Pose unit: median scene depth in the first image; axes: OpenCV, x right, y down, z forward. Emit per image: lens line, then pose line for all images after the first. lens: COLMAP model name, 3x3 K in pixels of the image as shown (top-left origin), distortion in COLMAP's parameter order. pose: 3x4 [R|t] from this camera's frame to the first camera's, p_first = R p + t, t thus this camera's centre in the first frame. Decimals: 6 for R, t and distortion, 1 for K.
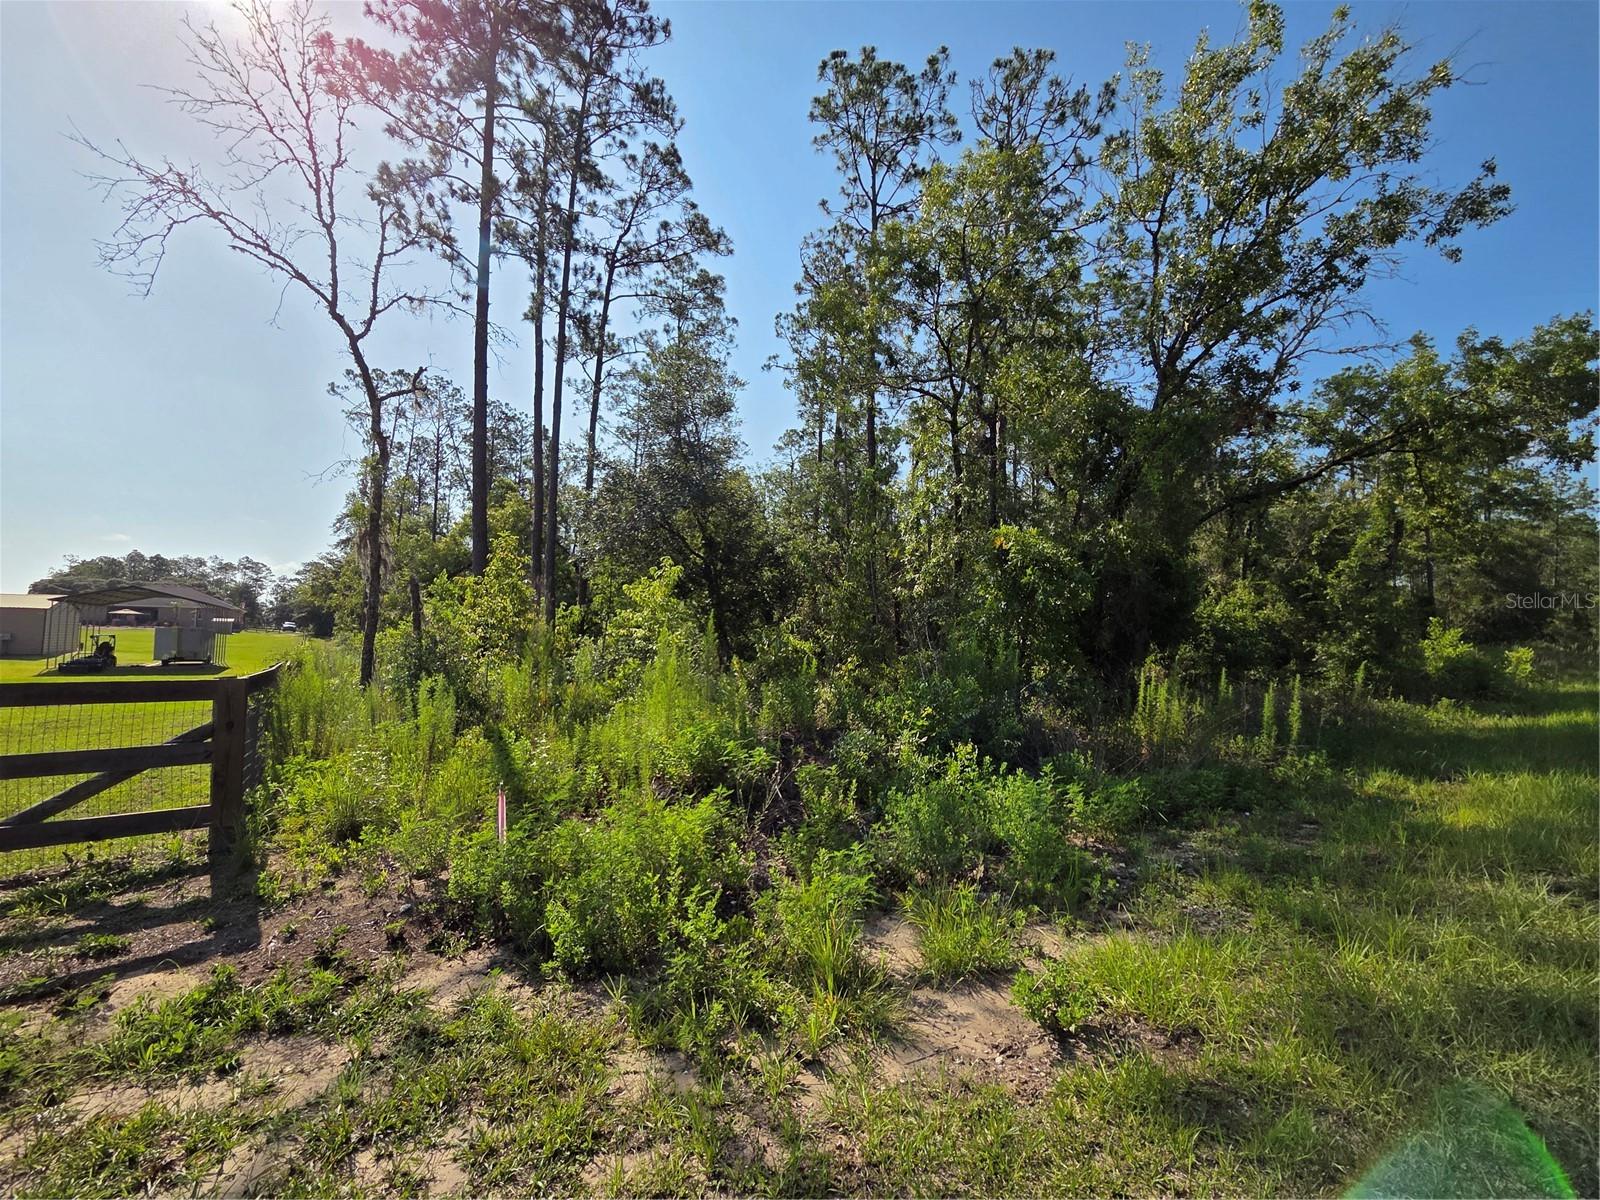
lens RADIAL K [[646.9, 0, 798.0], [0, 646.9, 600.7], [0, 0, 1]] dist [0.000316, 0.000904]
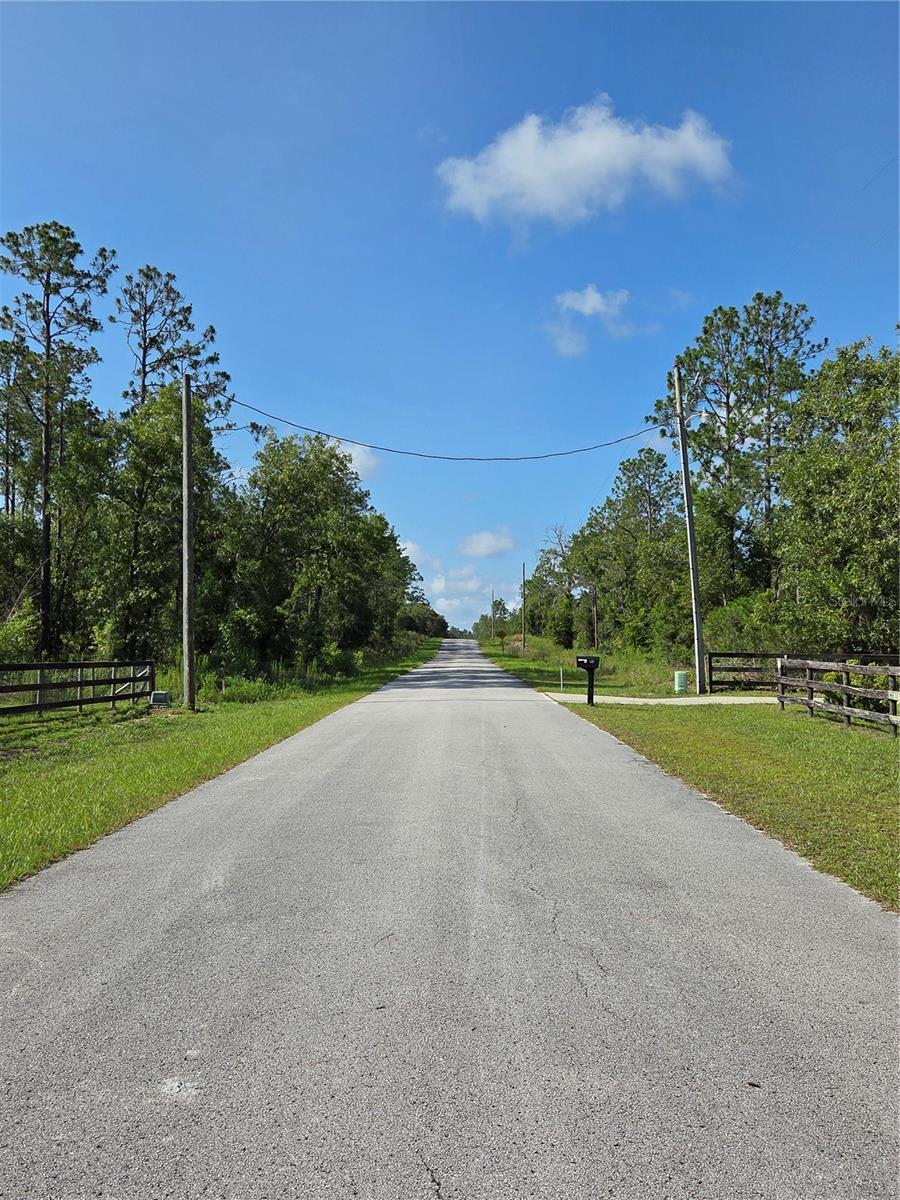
lens RADIAL K [[1048.6, 0, 450.2], [0, 1048.6, 599.6], [0, 0, 1]] dist [-0.000199, -0.000019]
pose [[0.598552, 0.028814, 0.800565, -2.112690], [-0.039384, 0.999203, -0.006517, -0.123535], [-0.800115, -0.027629, 0.599210, -1.871102]]
